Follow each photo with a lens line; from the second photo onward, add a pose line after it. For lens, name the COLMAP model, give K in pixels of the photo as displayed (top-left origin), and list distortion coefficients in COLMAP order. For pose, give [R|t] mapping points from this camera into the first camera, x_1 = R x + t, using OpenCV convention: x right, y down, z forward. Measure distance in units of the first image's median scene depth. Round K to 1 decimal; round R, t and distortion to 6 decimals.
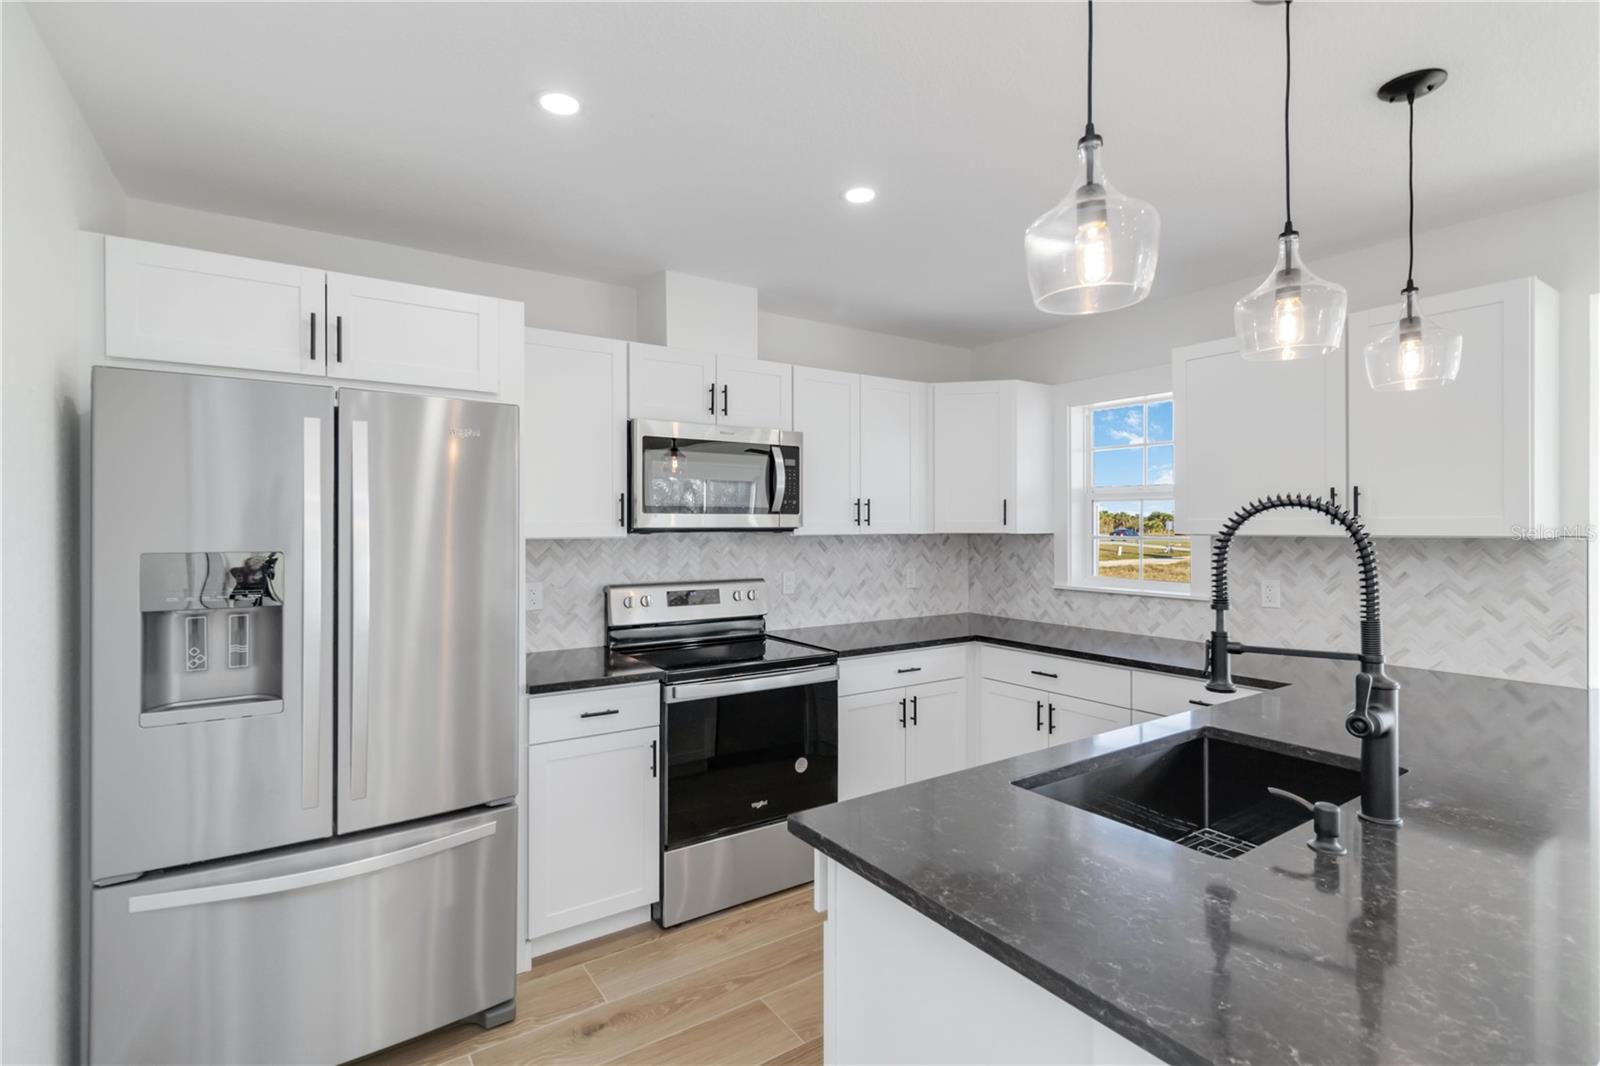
lens RADIAL K [[747.9, 0, 801.0], [0, 747.9, 525.5], [0, 0, 1]] dist [0.003023, 0.000245]
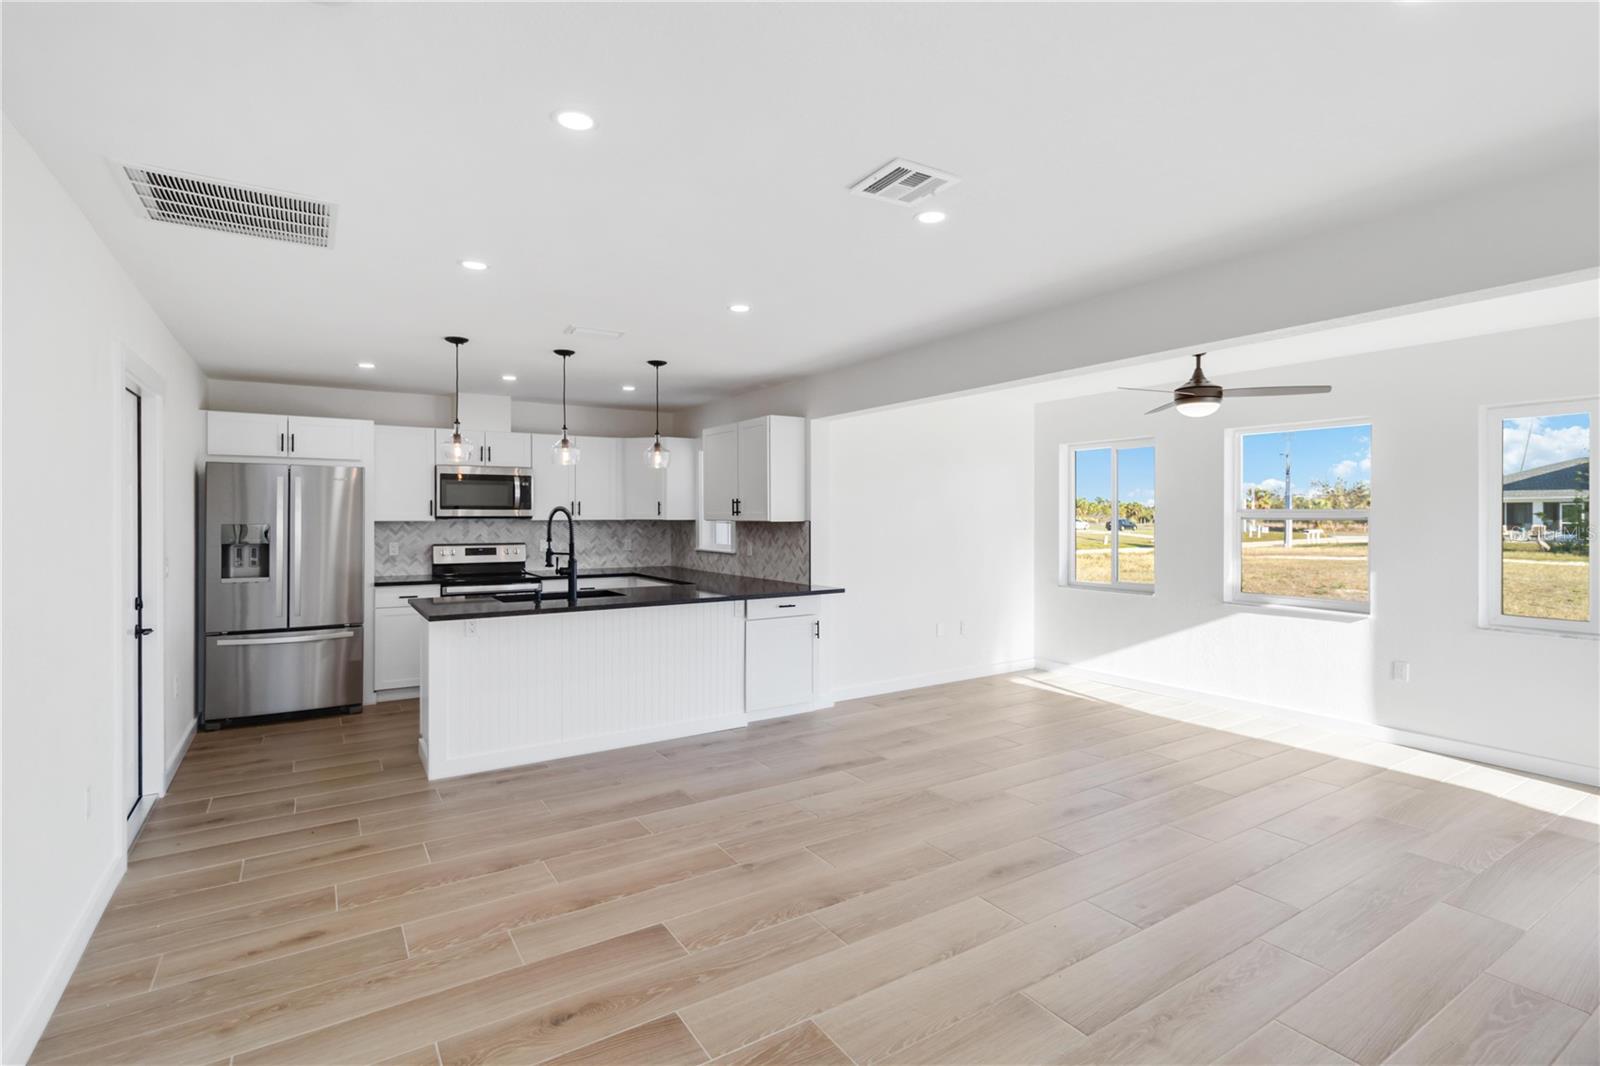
lens RADIAL K [[759.0, 0, 800.4], [0, 759.0, 516.1], [0, 0, 1]] dist [0.002120, 0.000781]
pose [[0.999648, 0.002612, -0.026415, 0.770972], [-0.002557, 0.999994, 0.002142, -0.004301], [0.026420, -0.002074, 0.999649, -1.007235]]
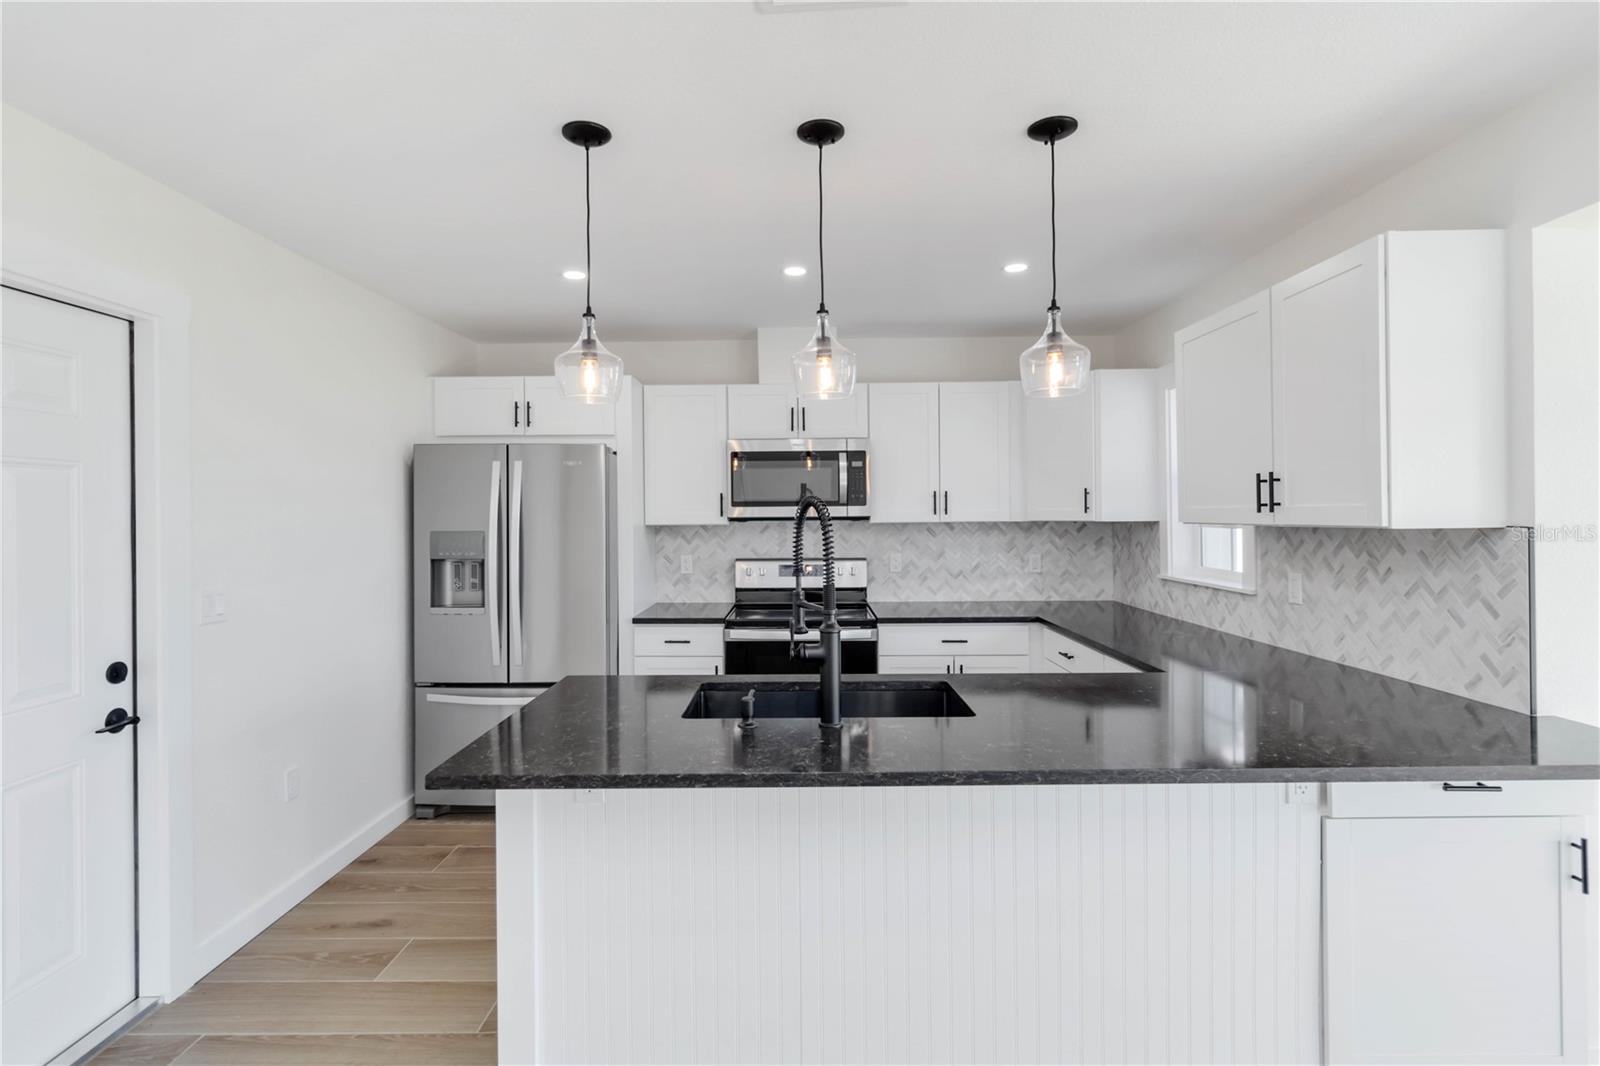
lens RADIAL K [[759.0, 0, 800.4], [0, 759.0, 516.1], [0, 0, 1]] dist [0.002120, 0.000781]
pose [[0.824181, -0.003355, -0.566317, 0.615191], [0.006875, 0.999968, 0.004081, -0.003990], [0.566285, -0.007257, 0.824177, -0.087716]]
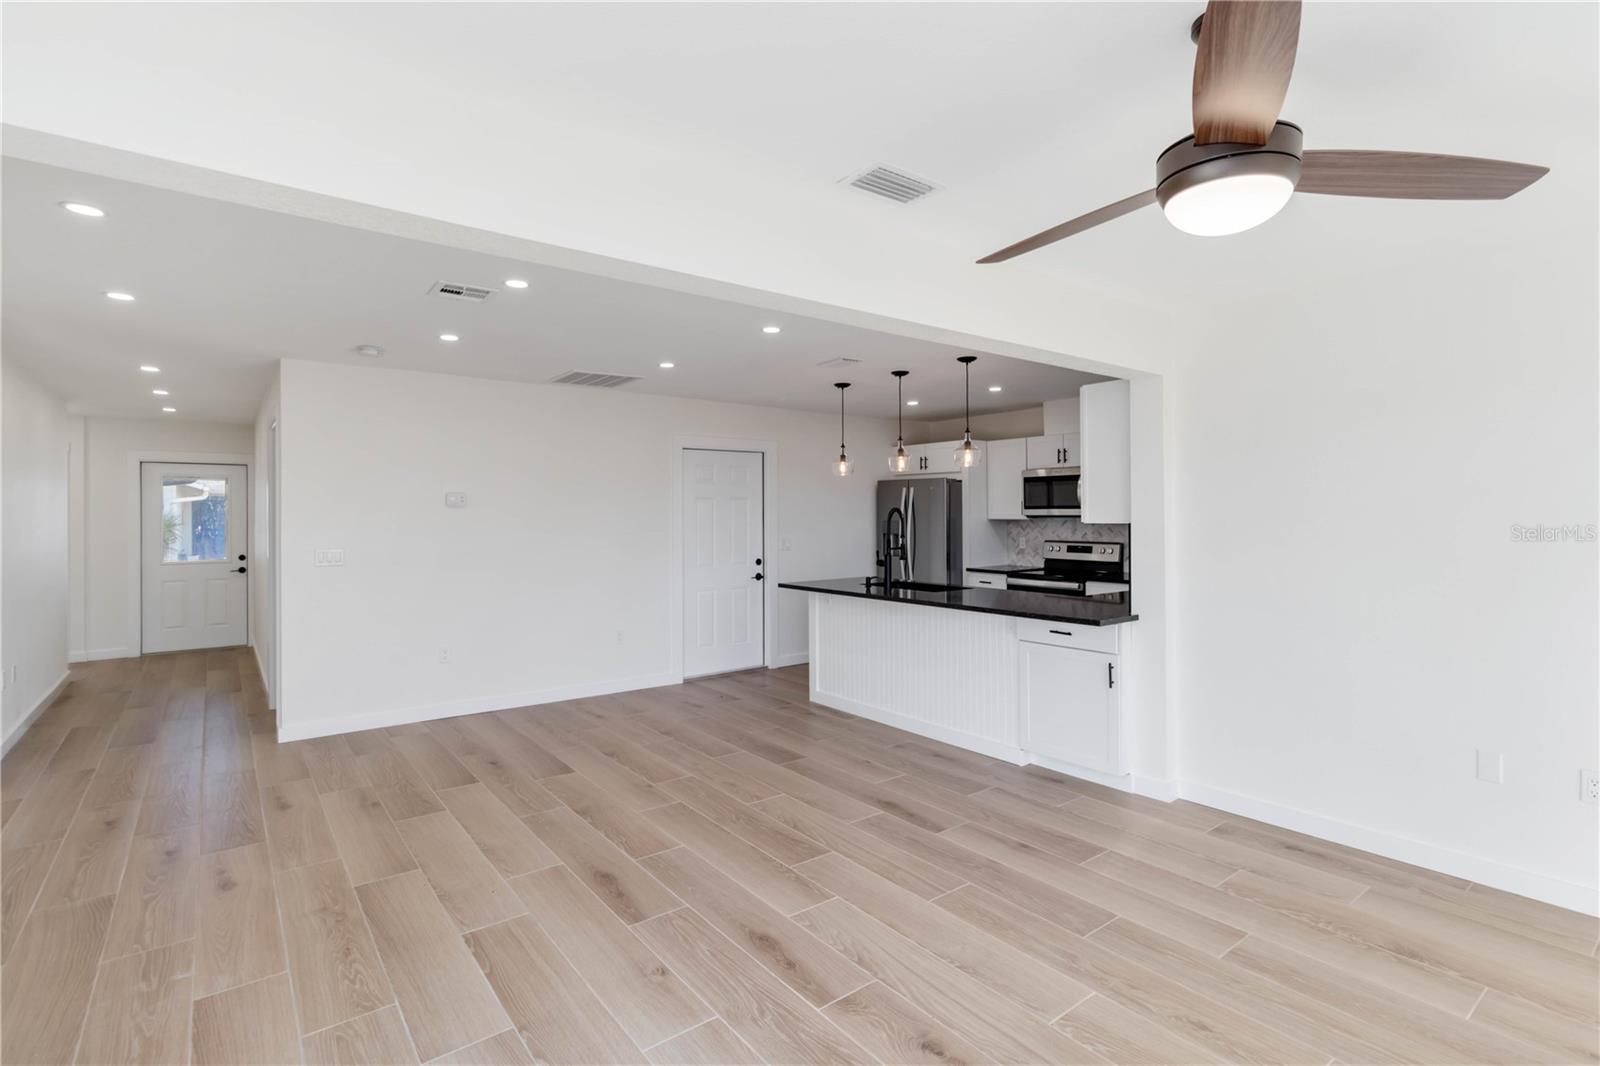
lens RADIAL K [[759.0, 0, 800.4], [0, 759.0, 516.1], [0, 0, 1]] dist [0.002120, 0.000781]
pose [[0.060228, 0.004623, -0.998174, 1.926877], [0.004509, 0.999978, 0.004903, -0.008618], [0.998174, -0.004796, 0.060206, 0.113399]]
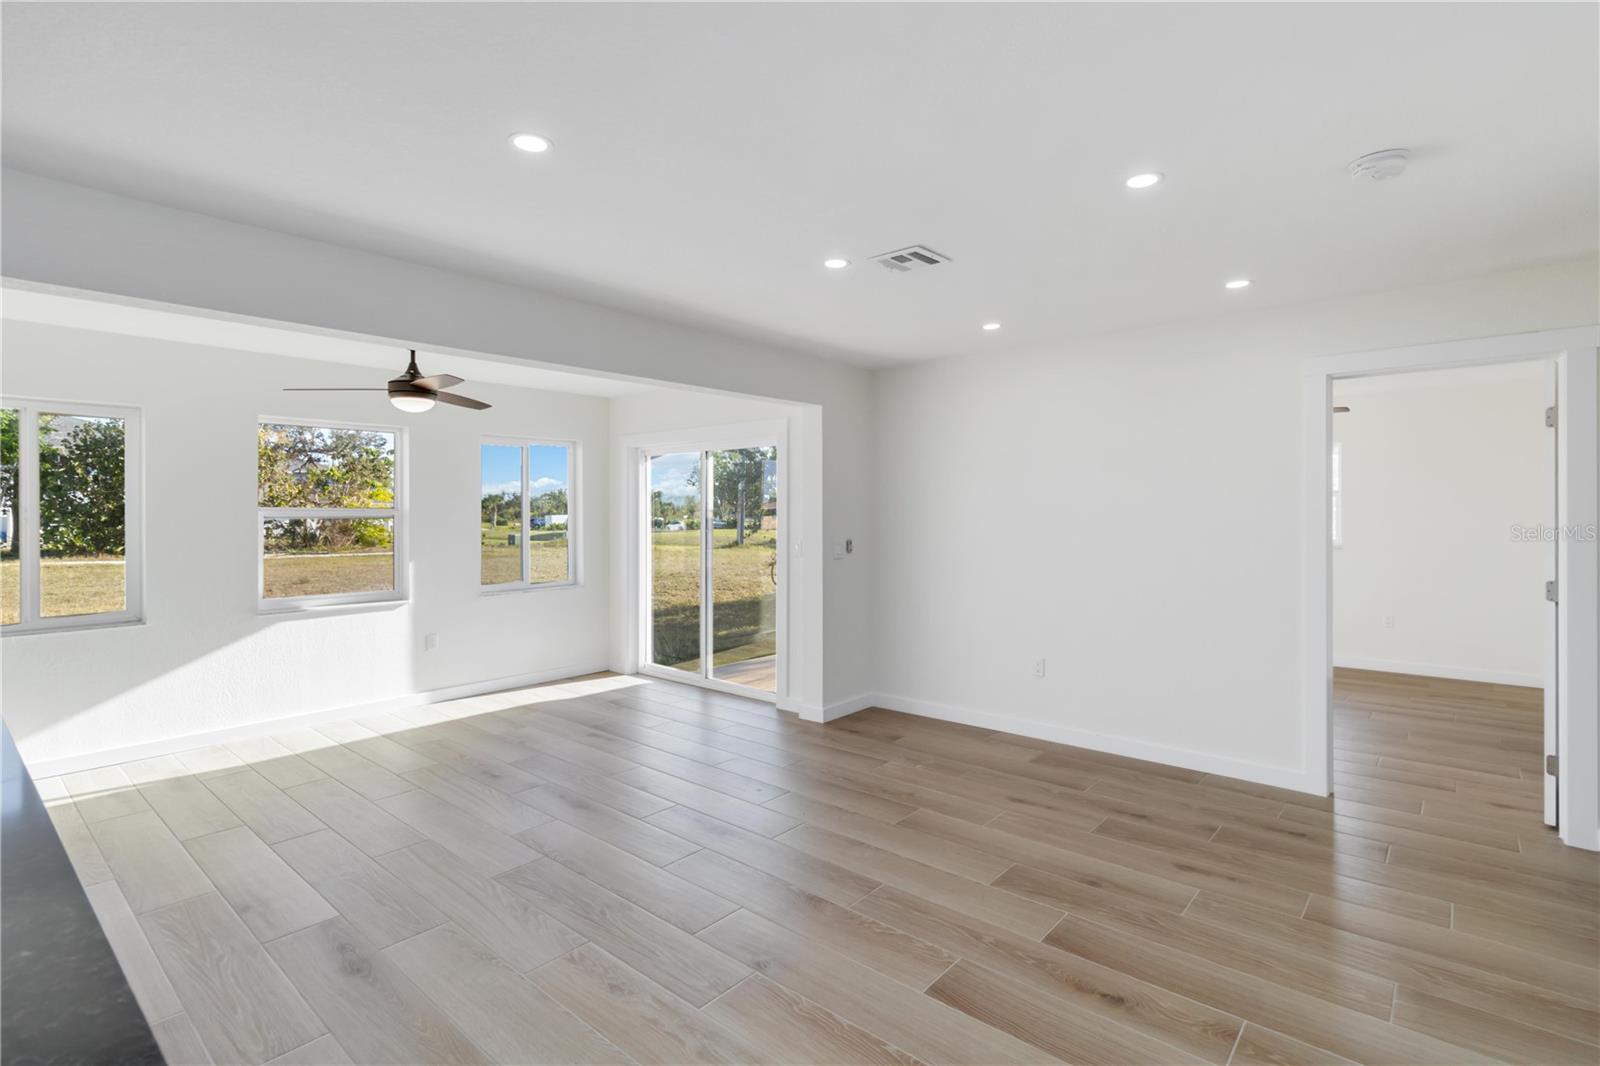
lens RADIAL K [[761.4, 0, 803.5], [0, 761.4, 512.9], [0, 0, 1]] dist [0.000272, 0.000098]
pose [[-0.259285, 0.003741, 0.965794, -0.039070], [0.005703, 0.999981, -0.002343, 0.002195], [-0.965784, 0.004901, -0.259301, 0.088330]]
